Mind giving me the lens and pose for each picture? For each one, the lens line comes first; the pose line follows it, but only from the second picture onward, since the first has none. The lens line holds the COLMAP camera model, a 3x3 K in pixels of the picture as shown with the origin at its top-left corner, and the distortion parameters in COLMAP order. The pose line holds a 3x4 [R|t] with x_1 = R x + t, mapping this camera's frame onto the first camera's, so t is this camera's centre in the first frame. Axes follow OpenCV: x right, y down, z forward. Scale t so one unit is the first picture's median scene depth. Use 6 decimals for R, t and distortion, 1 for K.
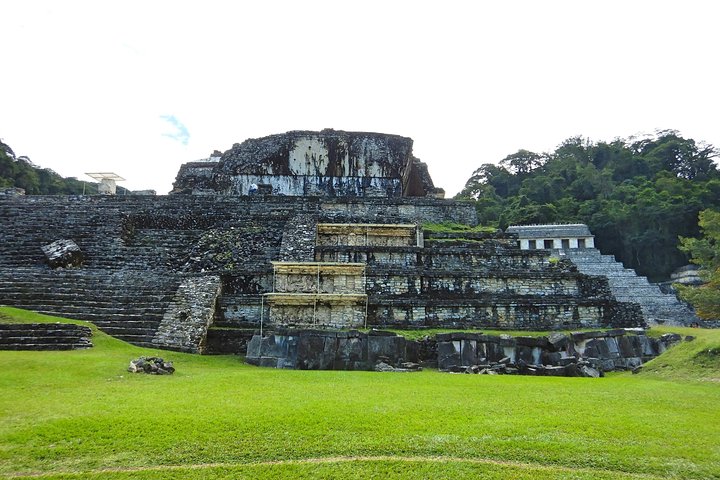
lens RADIAL K [[511.2, 0, 375.4], [0, 511.2, 239.0], [0, 0, 1]] dist [0.010981, 0.000700]
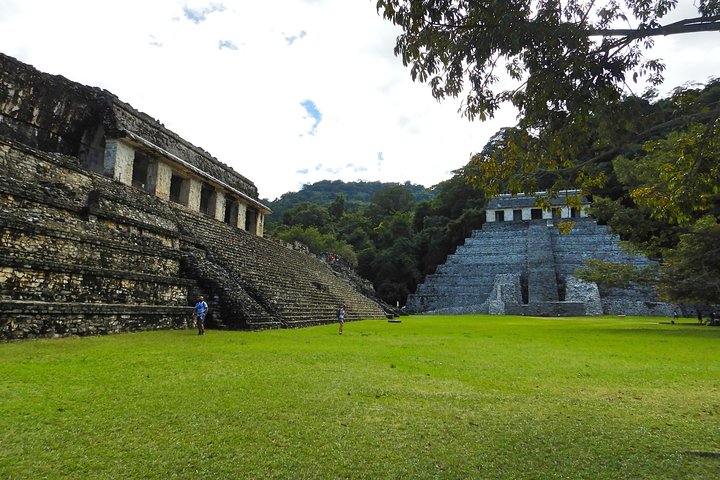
lens RADIAL K [[511.2, 0, 365.1], [0, 511.2, 238.0], [0, 0, 1]] dist [0.010981, 0.000700]
pose [[0.987376, -0.014233, -0.157752, 0.190479], [0.021444, 0.998797, 0.044106, 0.006418], [0.156934, -0.046932, 0.986493, 0.100938]]
